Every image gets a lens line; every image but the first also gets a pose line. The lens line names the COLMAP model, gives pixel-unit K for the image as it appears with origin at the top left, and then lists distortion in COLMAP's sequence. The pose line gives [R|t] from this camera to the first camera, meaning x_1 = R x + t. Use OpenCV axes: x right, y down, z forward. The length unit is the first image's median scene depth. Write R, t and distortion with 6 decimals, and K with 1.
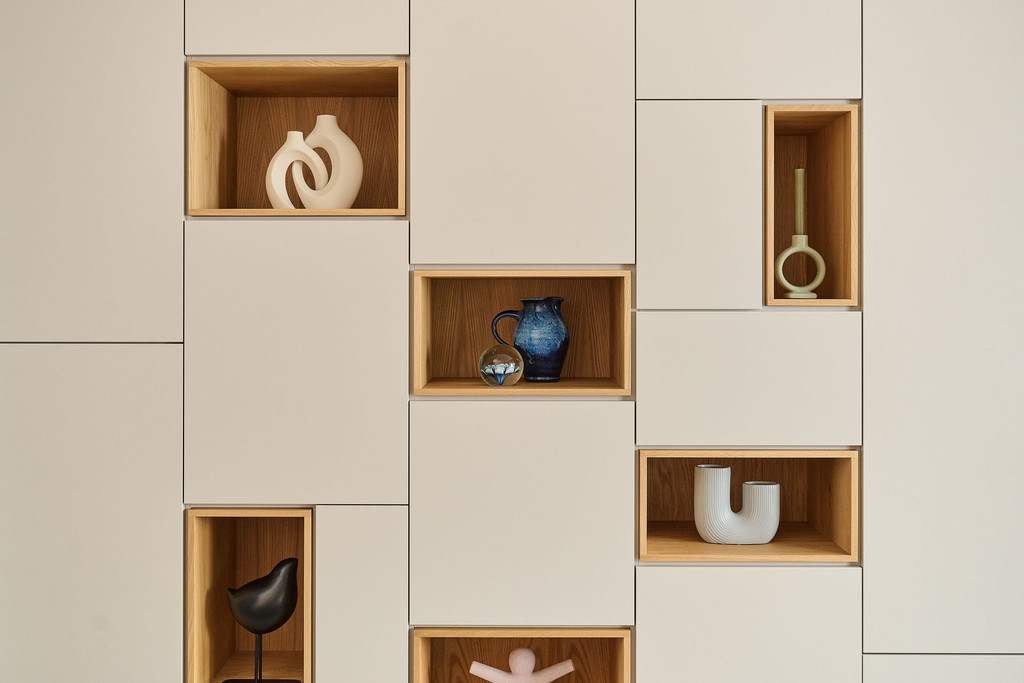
lens RADIAL K [[1084.7, 0, 514.4], [0, 1084.7, 310.3], [0, 0, 1]] dist [0.001313, 0.007727]
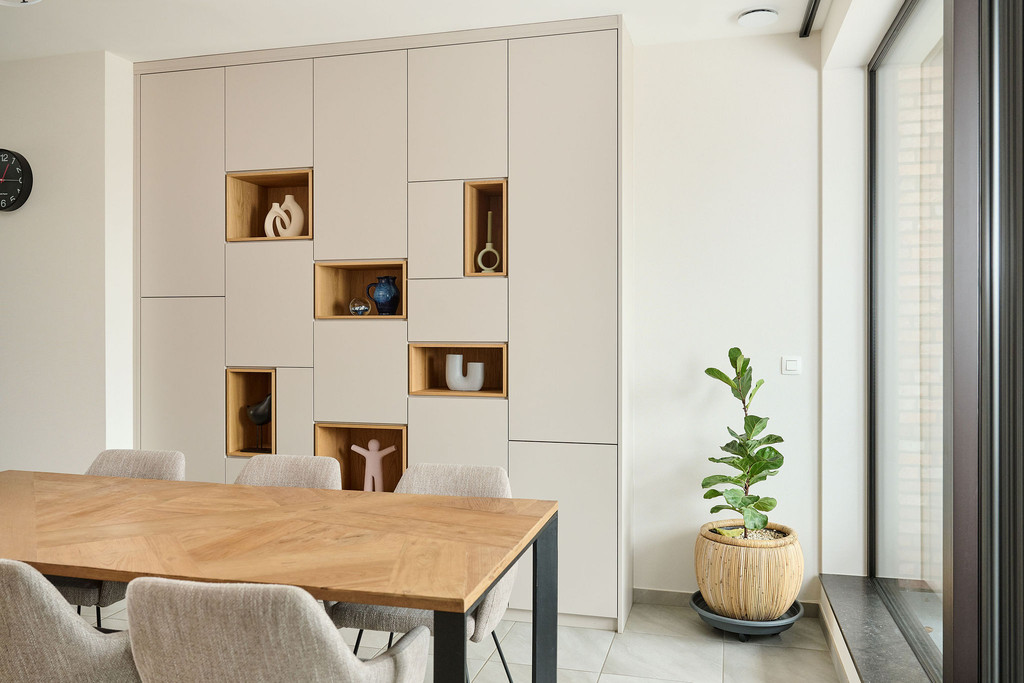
lens RADIAL K [[826.3, 0, 512.0], [0, 826.3, 341.5], [0, 0, 1]] dist [-0.006452, 0.000158]
pose [[0.967556, 0.002542, -0.252644, 0.712238], [0.000026, 0.999948, 0.010160, 0.104915], [0.252657, -0.009837, 0.967506, -0.535824]]
